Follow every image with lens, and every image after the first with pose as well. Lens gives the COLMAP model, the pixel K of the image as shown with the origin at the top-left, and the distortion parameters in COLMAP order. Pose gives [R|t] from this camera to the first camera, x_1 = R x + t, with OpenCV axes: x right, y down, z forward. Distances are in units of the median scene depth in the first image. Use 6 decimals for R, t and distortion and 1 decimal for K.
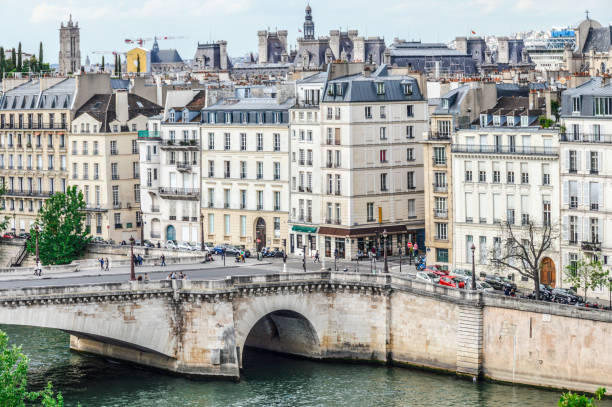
lens RADIAL K [[1988.4, 0, 306.0], [0, 1988.4, 203.5], [0, 0, 1]] dist [-0.804387, -0.742793]
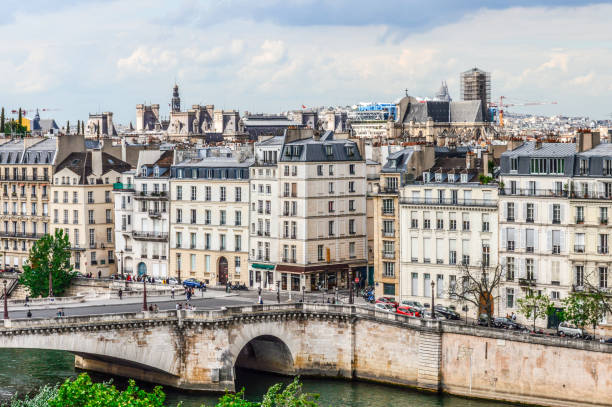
lens RADIAL K [[1547.0, 0, 306.0], [0, 1547.0, 203.5], [0, 0, 1]] dist [-0.381106, -0.277924]
pose [[0.993643, 0.007551, 0.112323, -0.086673], [-0.004758, 0.999673, -0.025107, -0.002102], [-0.112476, 0.024413, 0.993355, 0.069729]]
